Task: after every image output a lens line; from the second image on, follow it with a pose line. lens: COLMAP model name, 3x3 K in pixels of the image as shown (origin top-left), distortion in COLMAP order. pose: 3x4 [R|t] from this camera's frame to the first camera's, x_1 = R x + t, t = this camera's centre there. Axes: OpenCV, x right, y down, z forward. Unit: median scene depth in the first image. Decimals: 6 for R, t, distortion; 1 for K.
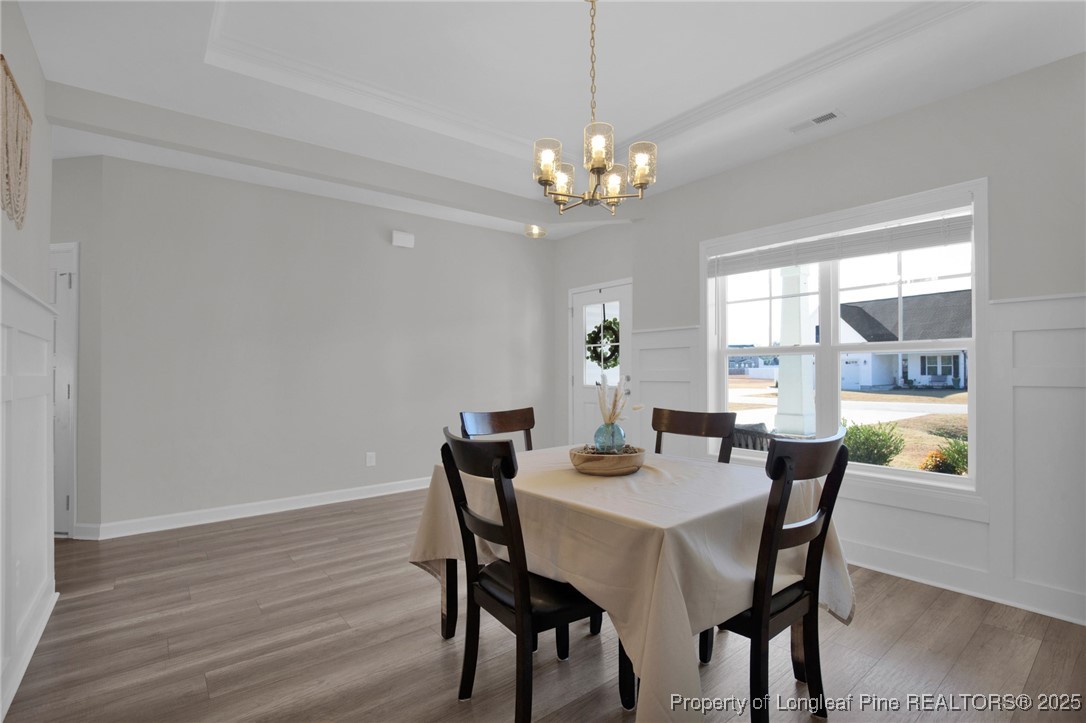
lens RADIAL K [[508.8, 0, 548.9], [0, 508.8, 365.0], [0, 0, 1]] dist [-0.040461, 0.000251]
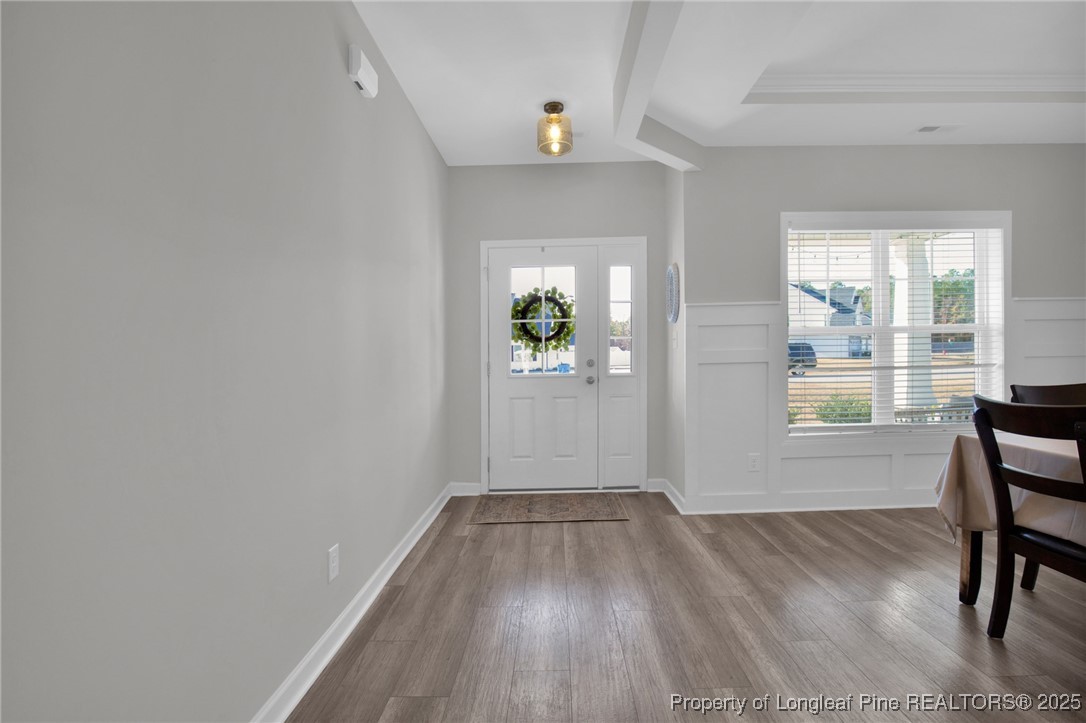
lens RADIAL K [[509.6, 0, 547.4], [0, 509.6, 363.9], [0, 0, 1]] dist [-0.025458, 0.003070]
pose [[0.615589, -0.036852, 0.787205, -0.863106], [0.013259, 0.999249, 0.036410, -0.004658], [-0.787956, -0.011976, 0.615615, 0.905153]]
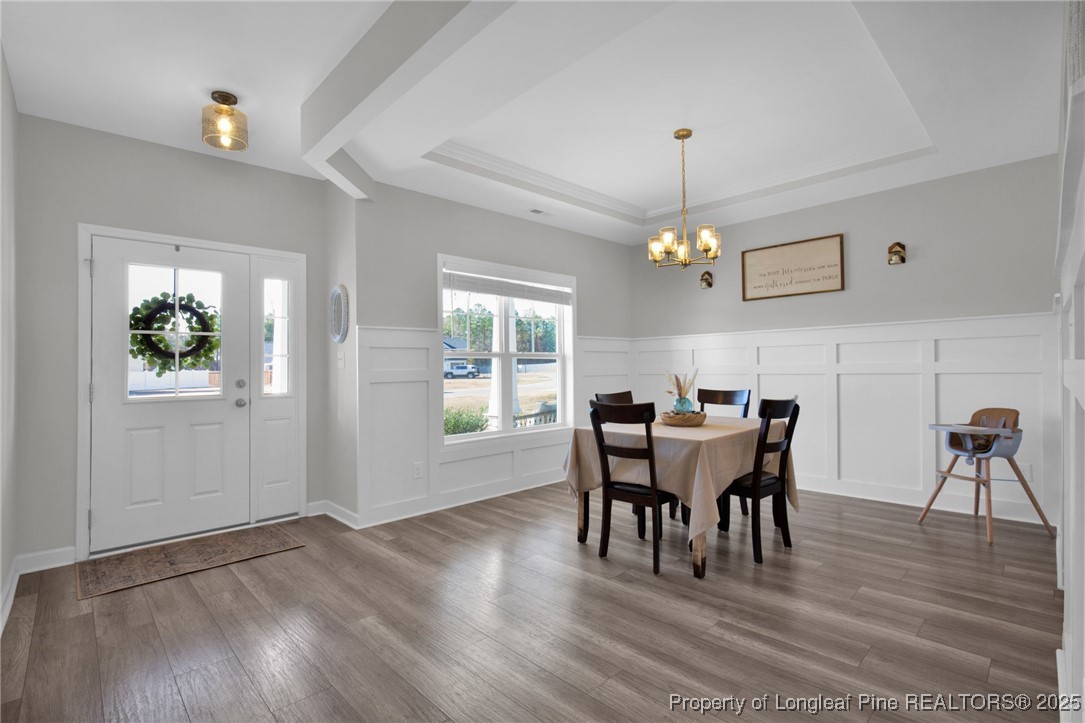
lens RADIAL K [[521.1, 0, 542.9], [0, 521.1, 364.2], [0, 0, 1]] dist [0.000022, 0.000013]
pose [[-0.099444, -0.001699, 0.995042, -1.027252], [-0.005733, 0.999983, 0.001135, -0.007100], [-0.995027, -0.005591, -0.099452, 1.053343]]
